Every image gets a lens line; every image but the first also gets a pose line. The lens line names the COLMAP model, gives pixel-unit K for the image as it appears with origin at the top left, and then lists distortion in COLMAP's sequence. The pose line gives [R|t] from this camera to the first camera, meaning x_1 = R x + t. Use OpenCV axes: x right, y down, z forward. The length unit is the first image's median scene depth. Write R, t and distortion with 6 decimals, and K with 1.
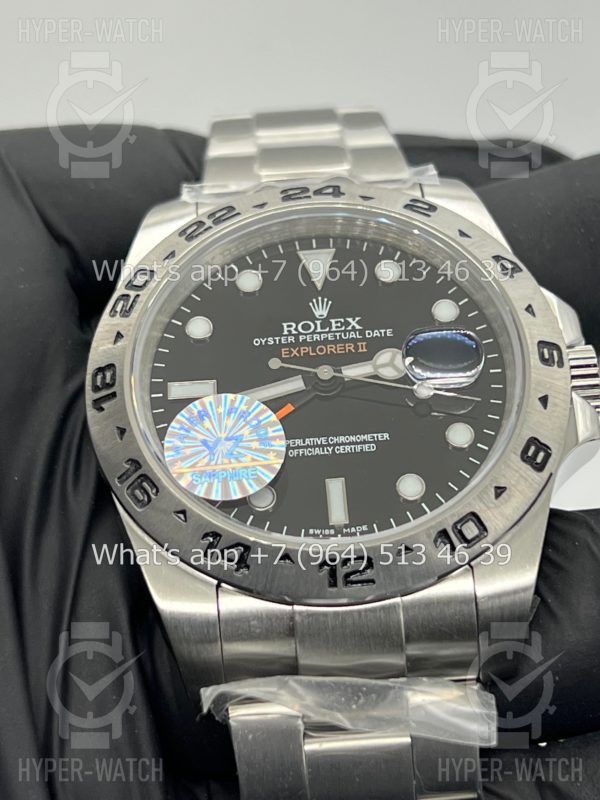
lens RADIAL K [[1912.1, 0, 303.2], [0, 1912.1, 393.3], [0, 0, 1]] dist [0.178629, 0.000000]
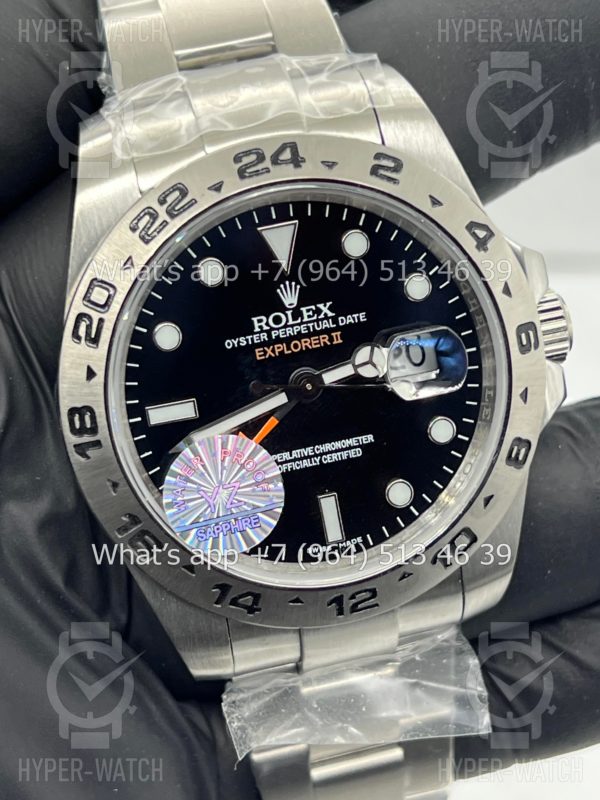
lens RADIAL K [[1912.1, 0, 292.3], [0, 1912.1, 400.2], [0, 0, 1]] dist [0.178629, 0.000000]
pose [[0.971547, -0.141270, 0.190102, -0.179679], [-0.003843, 0.793131, 0.609039, -0.588823], [-0.236815, -0.592441, 0.770021, 0.241230]]
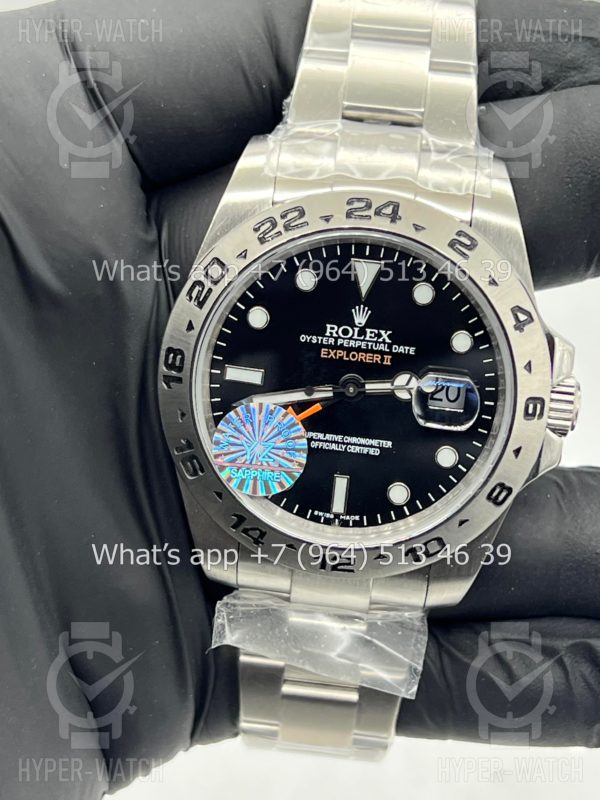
lens RADIAL K [[1912.1, 0, 294.1], [0, 1912.1, 402.8], [0, 0, 1]] dist [0.178629, 0.000000]
pose [[0.984435, 0.175615, 0.006816, -0.031012], [-0.137696, 0.746616, 0.650849, -0.787721], [0.109210, -0.641657, 0.759177, 0.052595]]
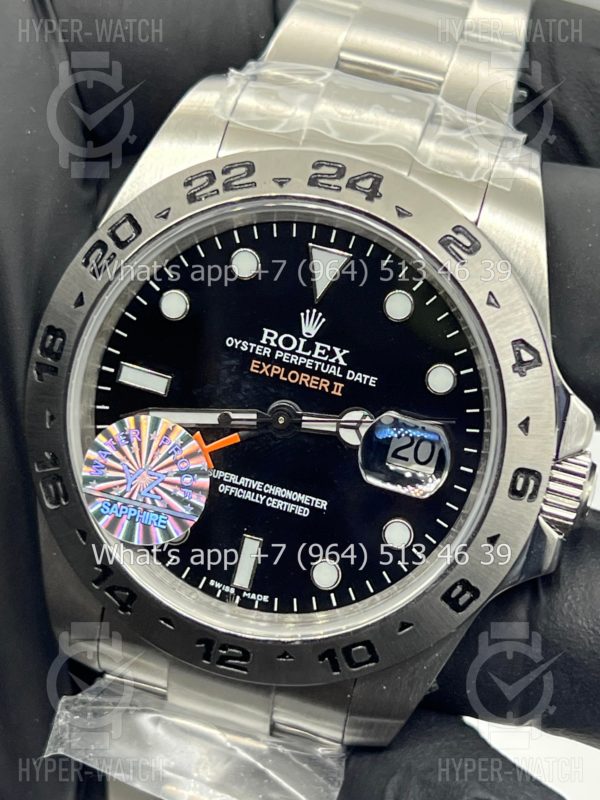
lens RADIAL K [[1912.1, 0, 305.9], [0, 1912.1, 398.9], [0, 0, 1]] dist [0.178629, 0.000000]
pose [[0.940786, 0.327625, -0.087079, 0.096123], [-0.216657, 0.778653, 0.588862, -0.542309], [0.260731, -0.535127, 0.803529, 0.277591]]
